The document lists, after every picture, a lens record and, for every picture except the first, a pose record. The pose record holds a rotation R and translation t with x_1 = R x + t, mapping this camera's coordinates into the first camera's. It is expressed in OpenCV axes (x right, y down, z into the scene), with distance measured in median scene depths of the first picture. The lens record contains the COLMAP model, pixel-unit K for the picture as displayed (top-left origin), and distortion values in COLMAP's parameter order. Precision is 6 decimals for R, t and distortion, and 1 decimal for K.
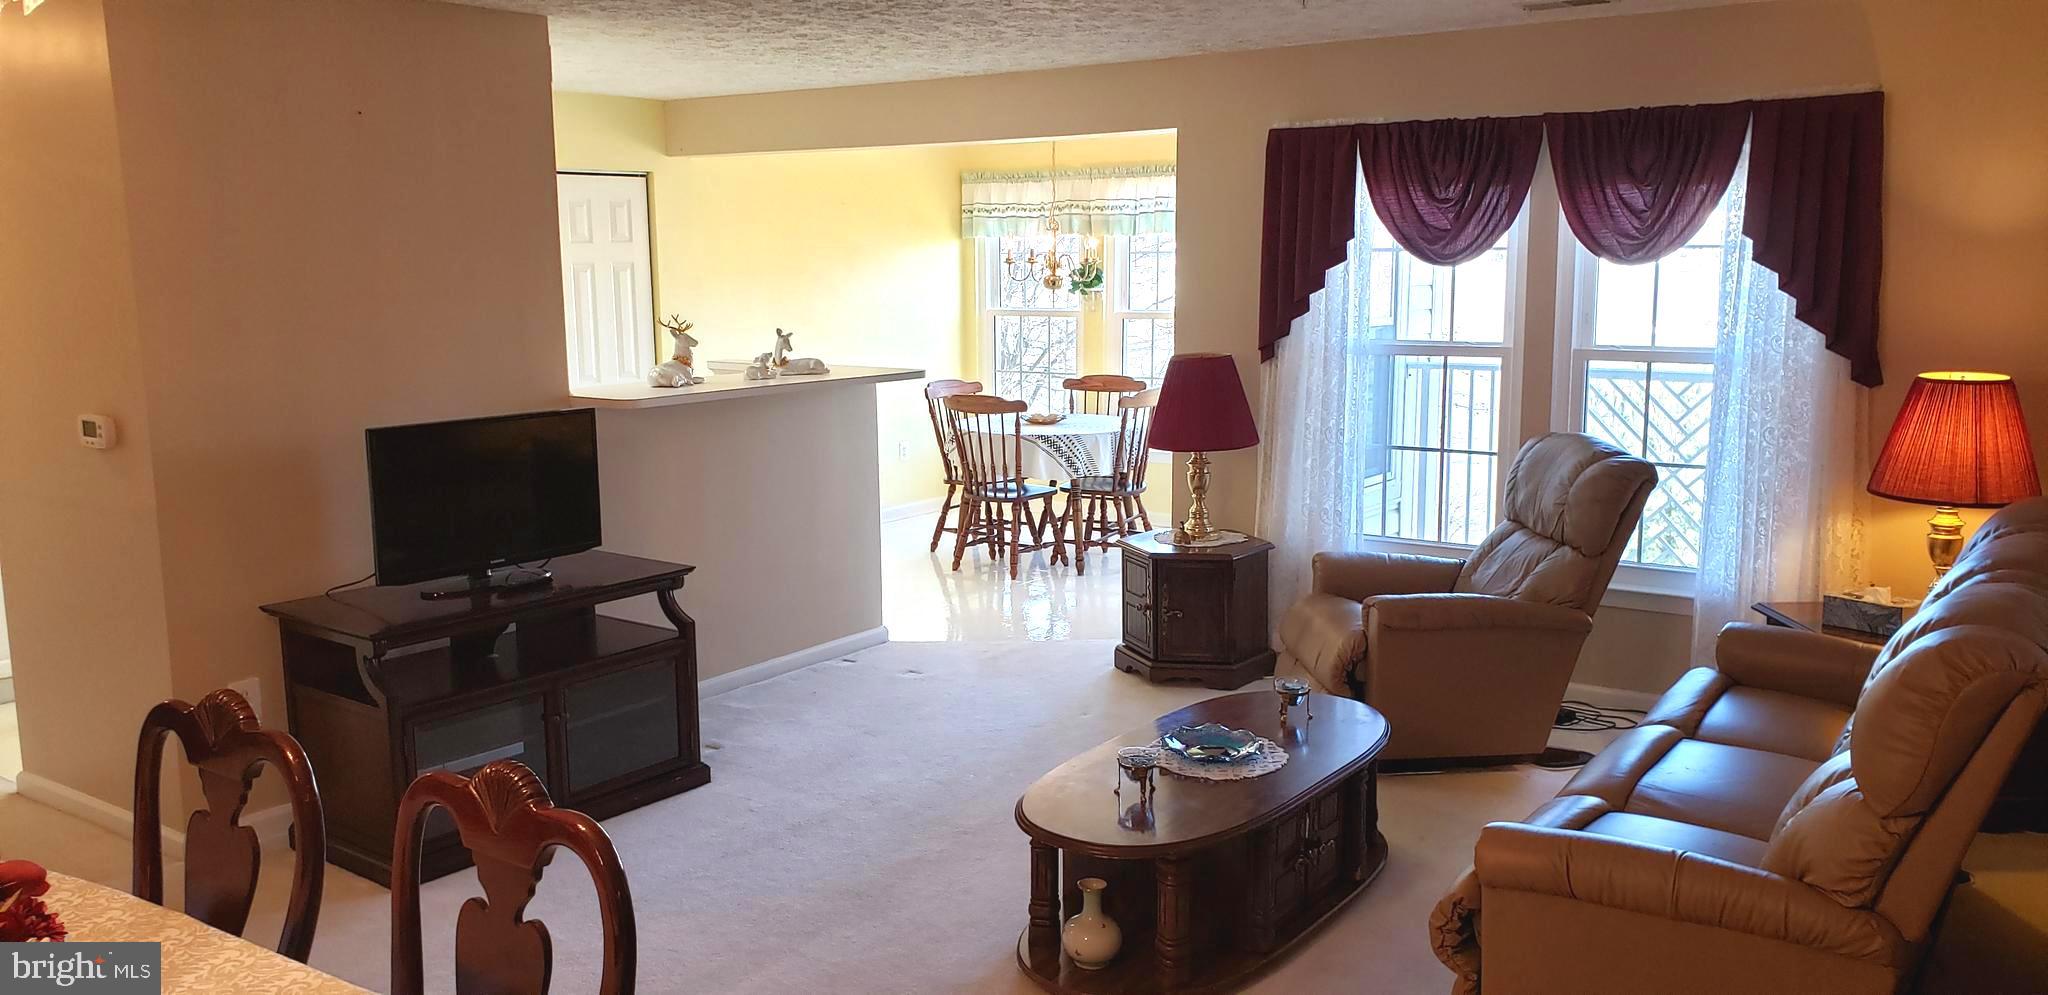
lens RADIAL K [[1572.6, 0, 1012.0], [0, 1572.6, 484.4], [0, 0, 1]] dist [0.062824, -0.083478]
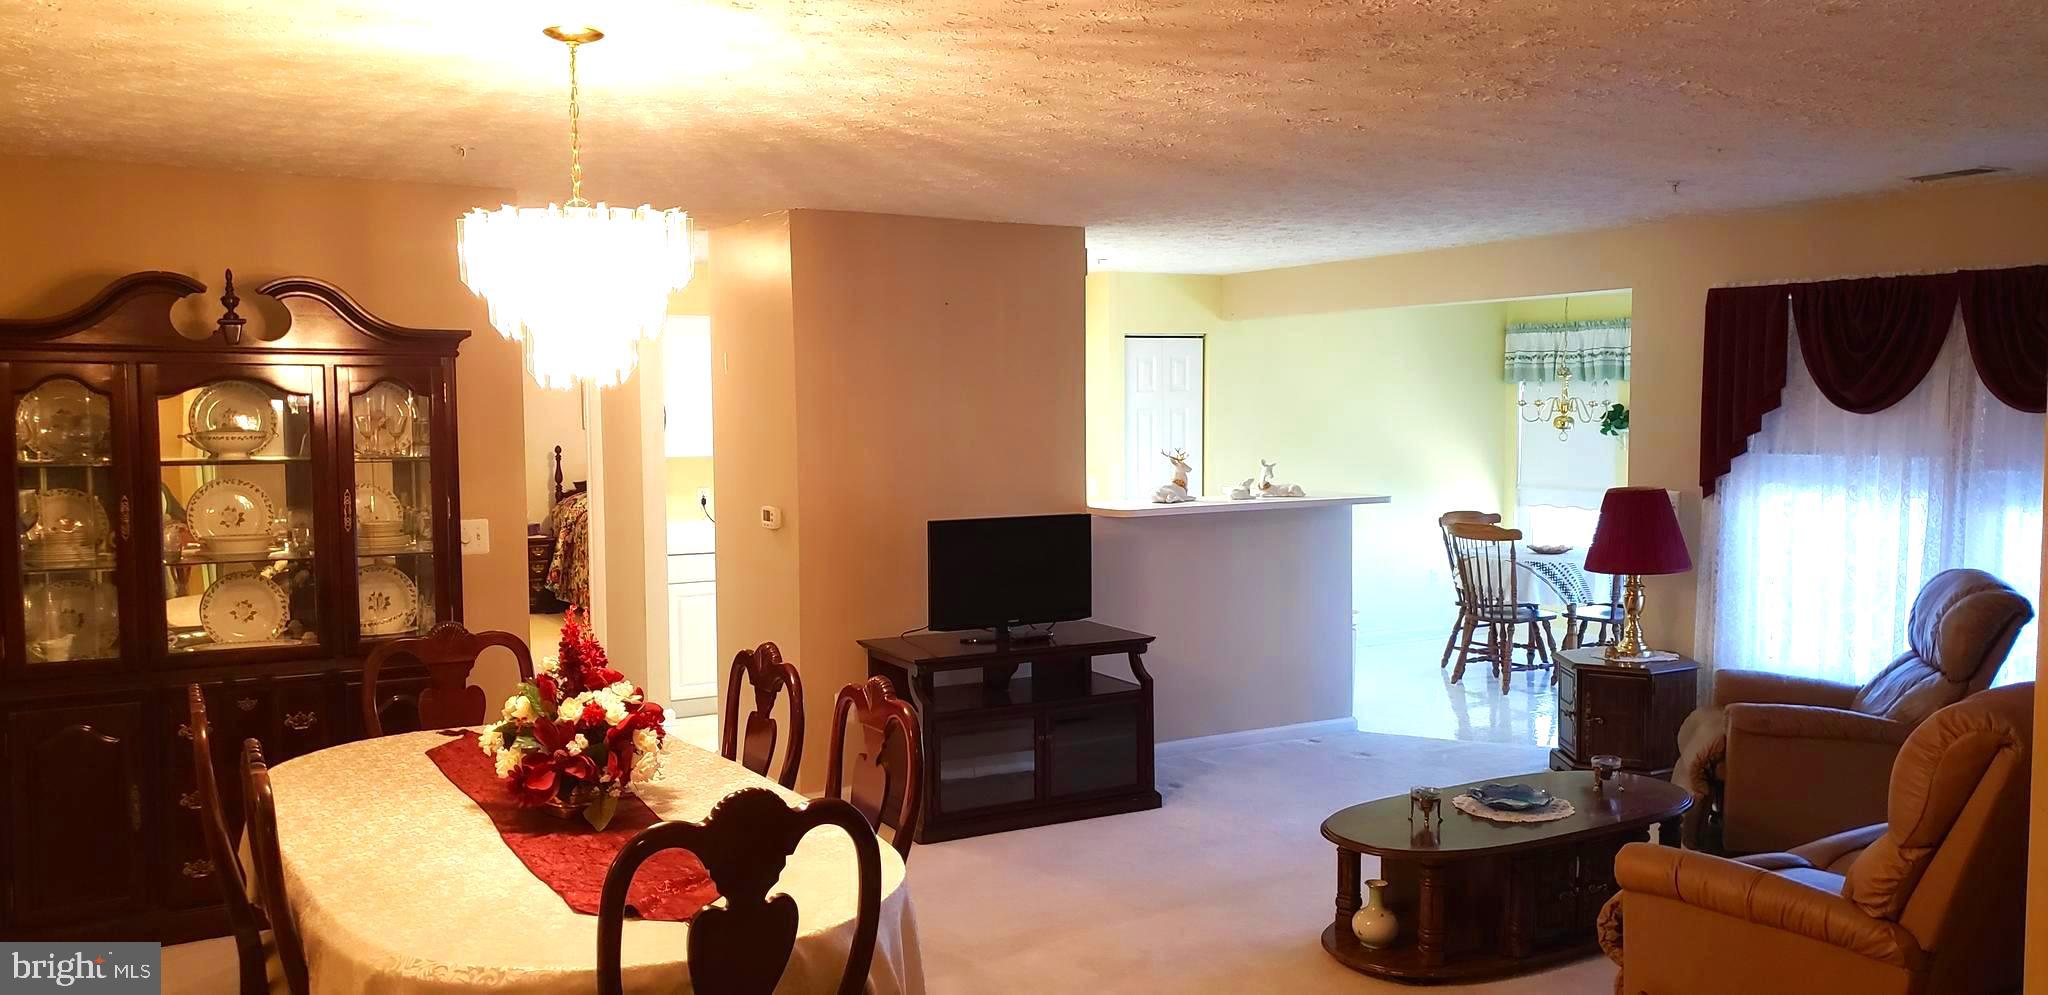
lens RADIAL K [[1572.6, 0, 1037.2], [0, 1572.6, 463.7], [0, 0, 1]] dist [0.062824, -0.083478]
pose [[0.917548, 0.017564, -0.397237, 0.205084], [-0.058335, 0.994160, -0.090786, 0.030675], [0.393323, 0.106473, 0.913214, -0.223208]]
